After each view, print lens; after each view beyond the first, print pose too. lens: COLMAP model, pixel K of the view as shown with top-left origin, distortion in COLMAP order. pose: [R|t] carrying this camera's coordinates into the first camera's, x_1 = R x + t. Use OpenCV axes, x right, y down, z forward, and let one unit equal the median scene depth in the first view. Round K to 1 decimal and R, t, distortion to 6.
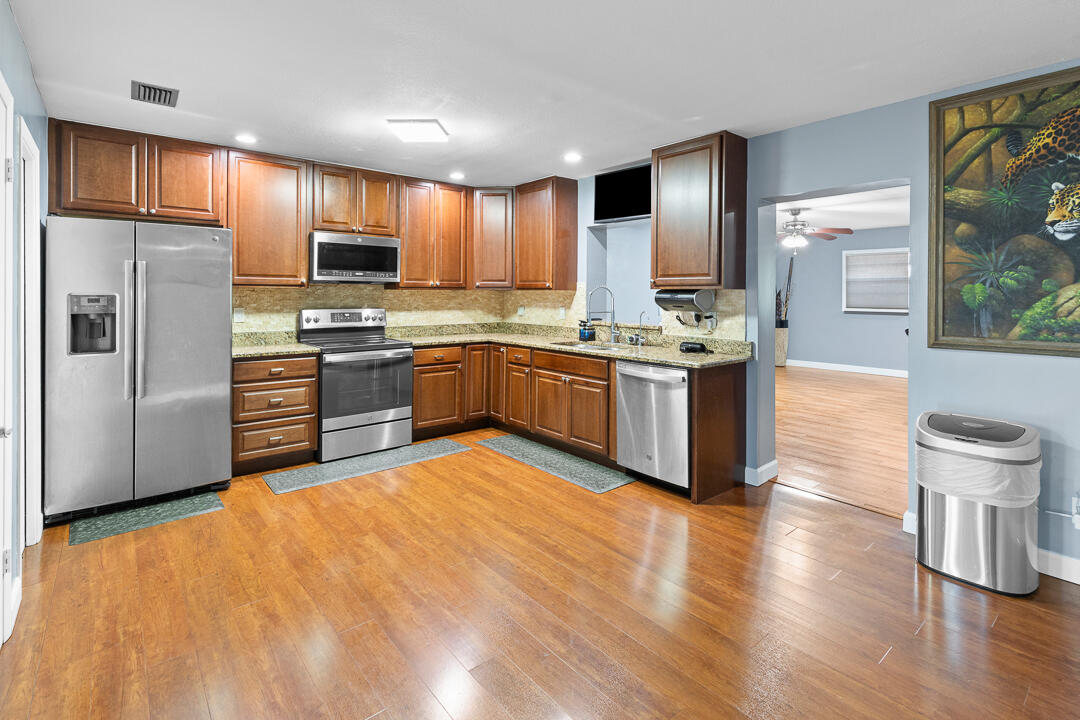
lens RADIAL K [[512.3, 0, 541.0], [0, 512.3, 359.3], [0, 0, 1]] dist [0.001549, -0.001607]
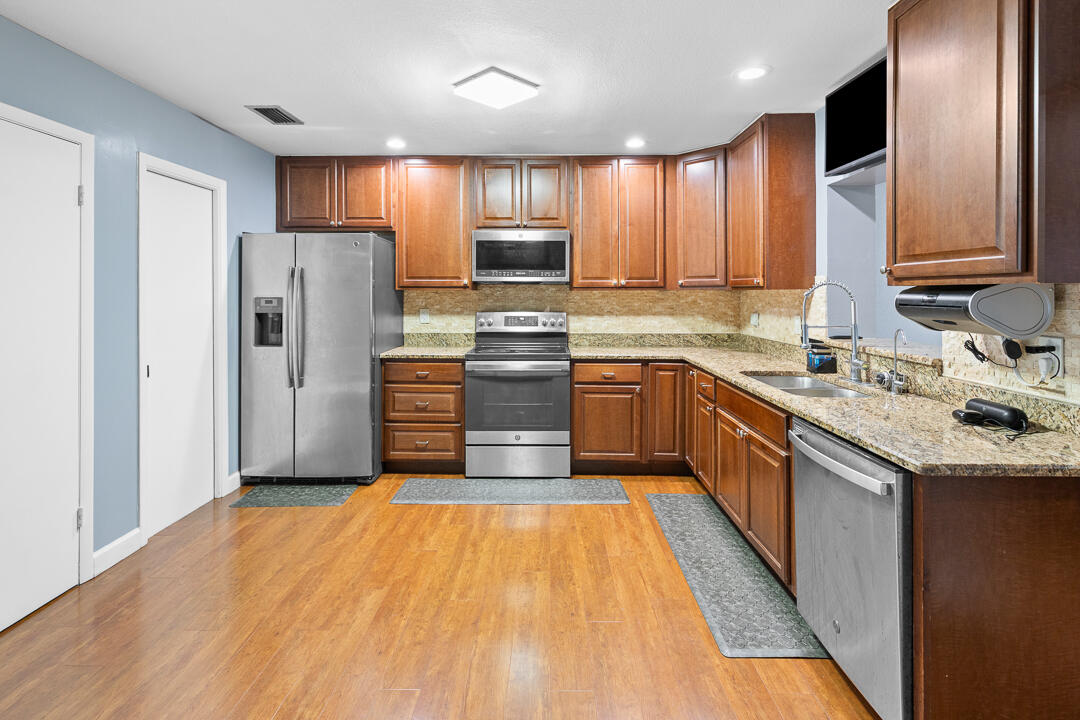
lens RADIAL K [[512.3, 0, 537.3], [0, 512.3, 332.2], [0, 0, 1]] dist [0.001549, -0.001607]
pose [[0.756237, 0.045444, -0.652718, 0.276952], [-0.080514, 0.996467, -0.023906, -0.050432], [0.649325, 0.070631, 0.757224, 0.387657]]
